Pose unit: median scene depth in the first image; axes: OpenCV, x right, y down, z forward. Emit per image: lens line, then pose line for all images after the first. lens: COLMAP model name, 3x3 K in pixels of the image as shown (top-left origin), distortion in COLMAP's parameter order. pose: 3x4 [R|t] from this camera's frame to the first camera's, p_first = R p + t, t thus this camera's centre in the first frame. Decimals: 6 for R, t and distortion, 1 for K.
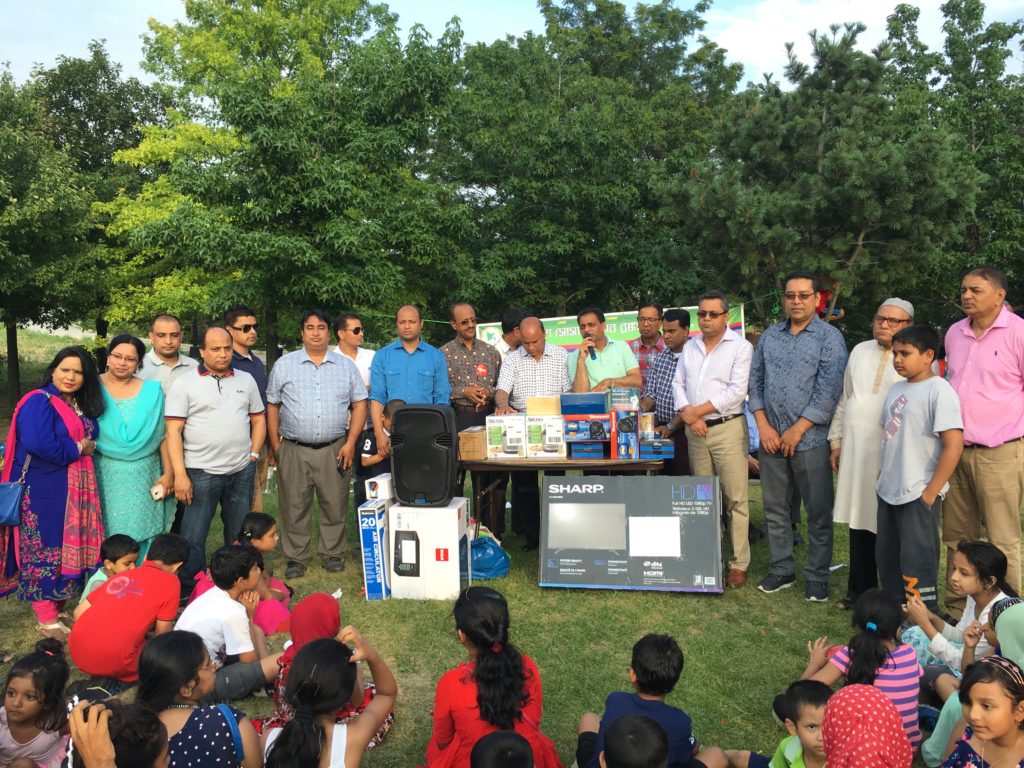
lens RADIAL K [[874.6, 0, 511.0], [0, 874.6, 377.6], [0, 0, 1]] dist [0.083867, -0.110180]
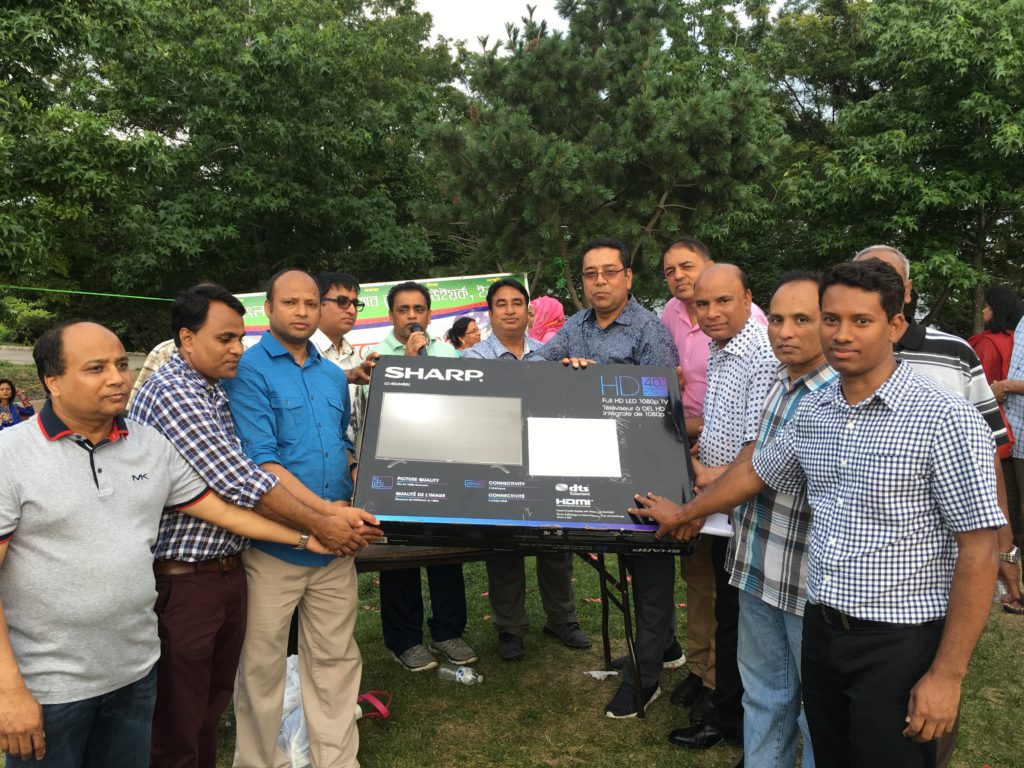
lens RADIAL K [[874.6, 0, 511.8], [0, 874.6, 375.2], [0, 0, 1]] dist [0.083867, -0.110180]
pose [[0.918953, -0.040820, 0.392249, -0.079947], [0.028921, 0.998926, 0.036199, -0.017723], [-0.393305, -0.021921, 0.919147, 0.219839]]
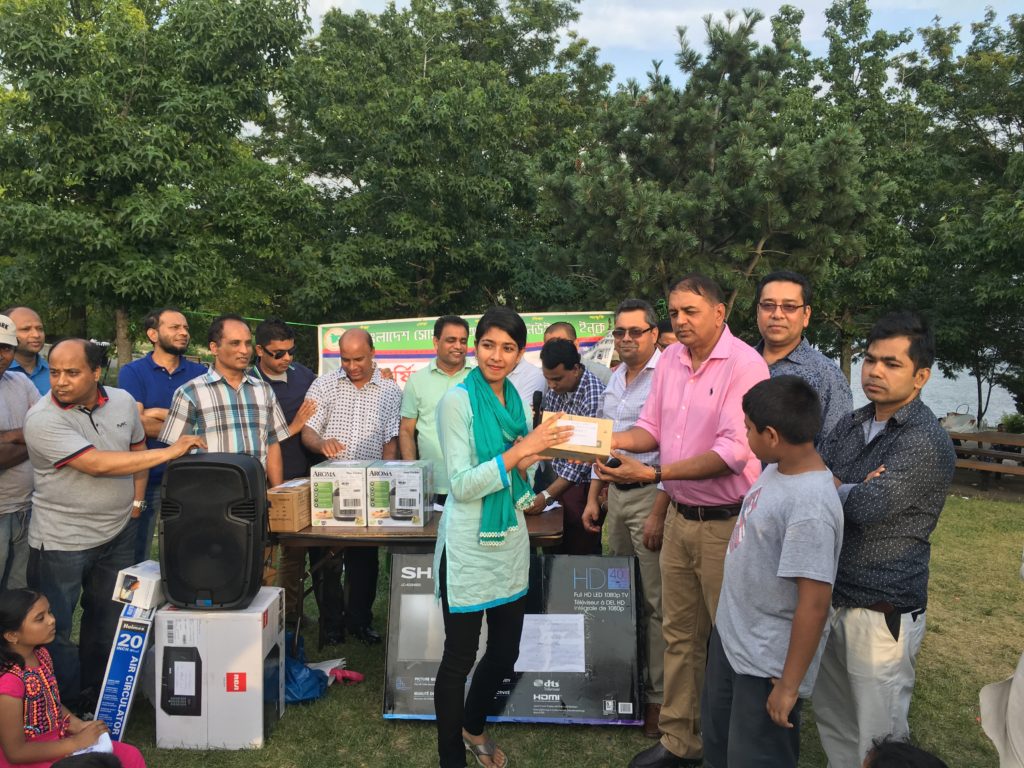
lens RADIAL K [[874.6, 0, 511.2], [0, 874.6, 365.7], [0, 0, 1]] dist [0.083867, -0.110180]
pose [[0.986992, 0.021346, 0.159346, 0.007341], [-0.018754, 0.999667, -0.017752, -0.014952], [-0.159671, 0.014533, 0.987063, 0.144047]]
